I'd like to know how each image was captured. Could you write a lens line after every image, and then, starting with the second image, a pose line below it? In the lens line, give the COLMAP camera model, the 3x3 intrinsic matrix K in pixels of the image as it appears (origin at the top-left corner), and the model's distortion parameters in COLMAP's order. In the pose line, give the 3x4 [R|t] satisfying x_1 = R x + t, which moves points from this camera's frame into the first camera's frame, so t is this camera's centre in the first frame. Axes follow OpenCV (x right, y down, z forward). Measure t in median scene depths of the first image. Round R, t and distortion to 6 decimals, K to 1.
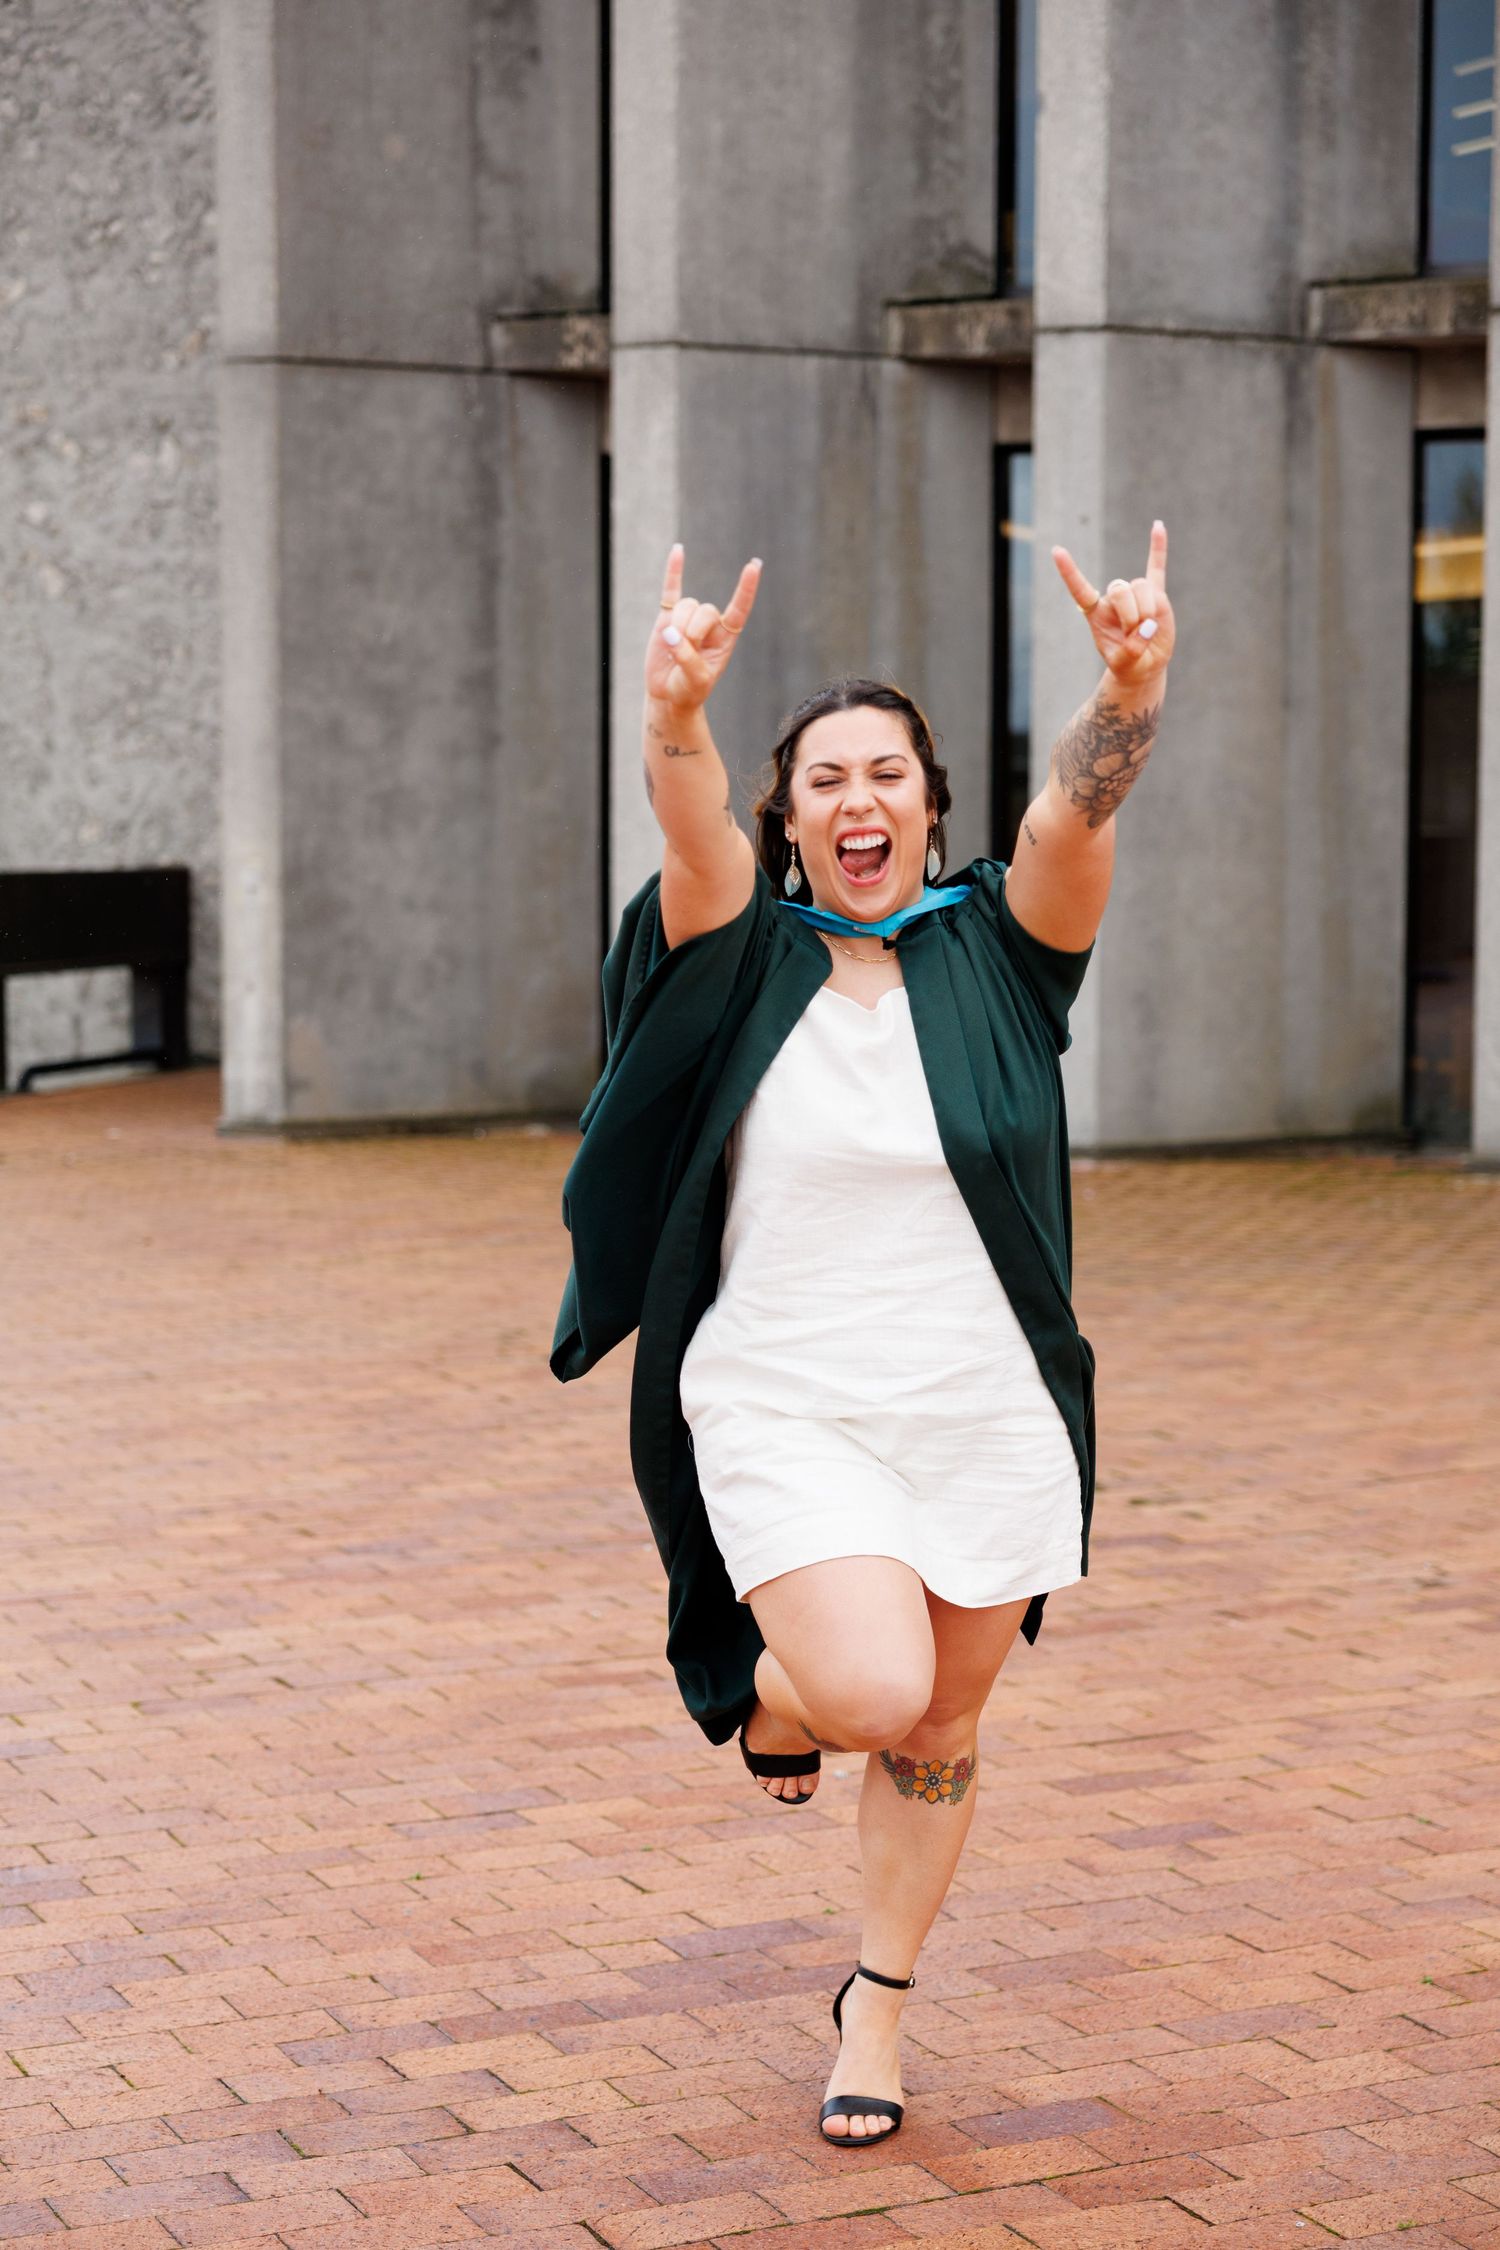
lens RADIAL K [[3854.8, 0, 750.0], [0, 3854.8, 1125.0], [0, 0, 1]] dist [0.040818, 0.085173]
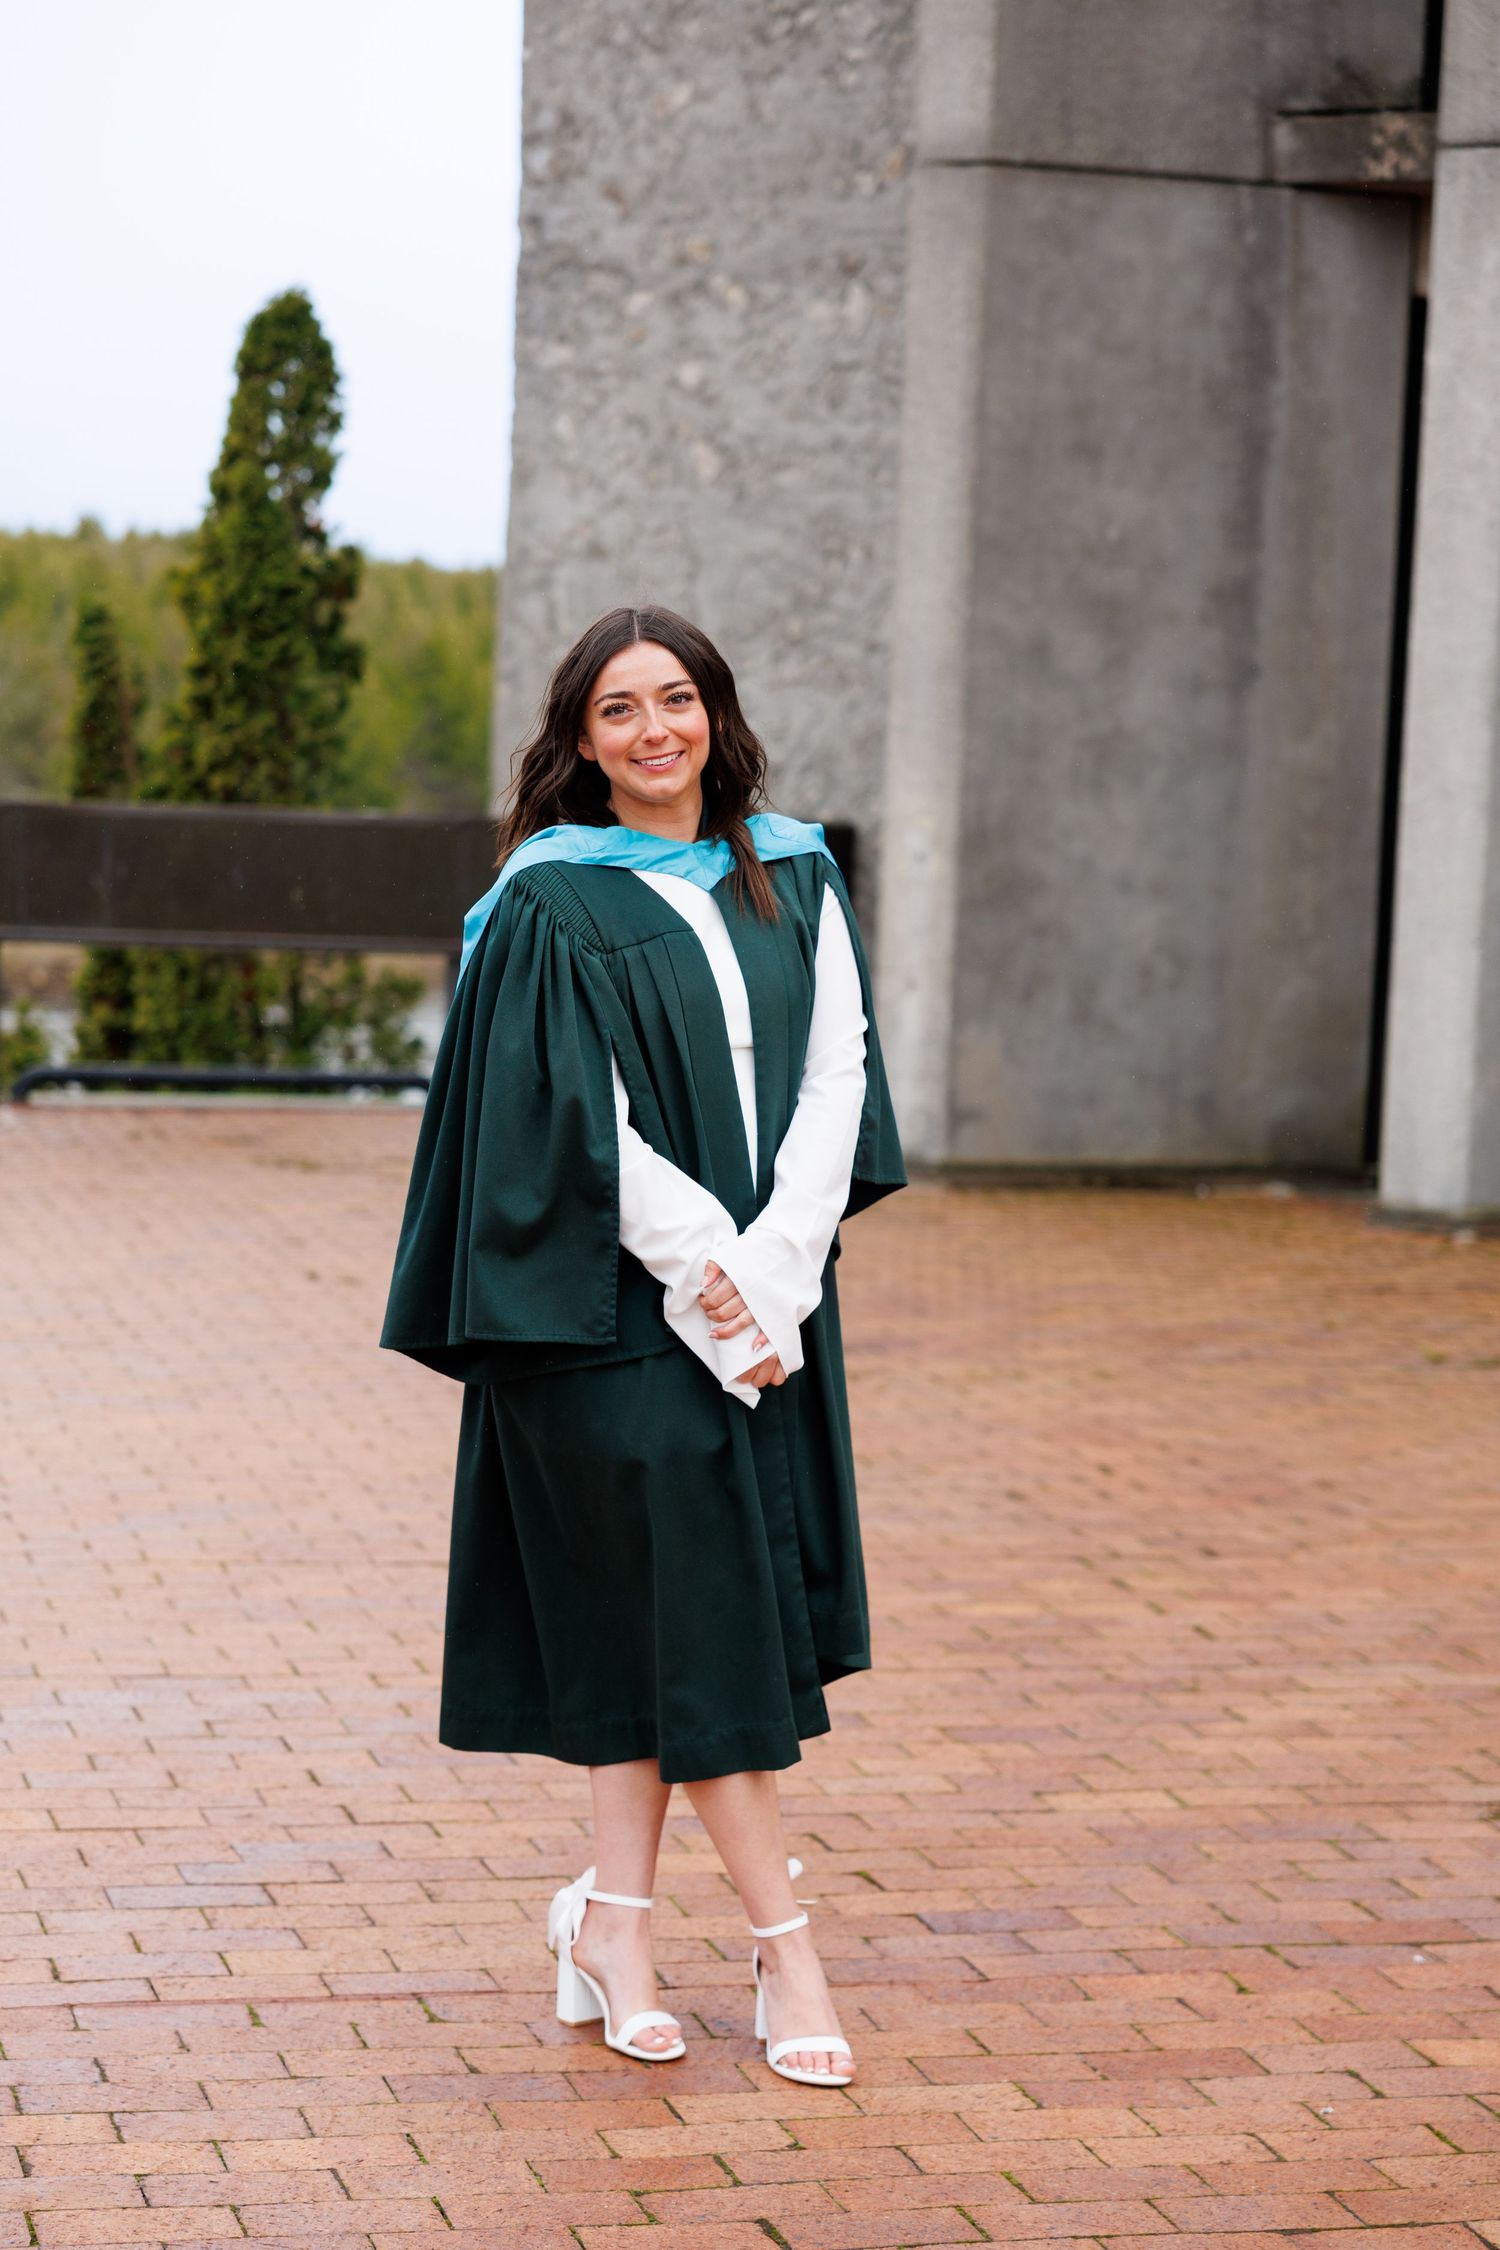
lens RADIAL K [[4227.1, 0, 750.0], [0, 4227.1, 1125.0], [0, 0, 1]] dist [0.032297, -0.011293]
pose [[0.982328, 0.052377, -0.179692, -0.008691], [-0.052284, 0.998618, 0.005259, -0.010475], [0.179719, 0.004229, 0.983709, 0.166811]]
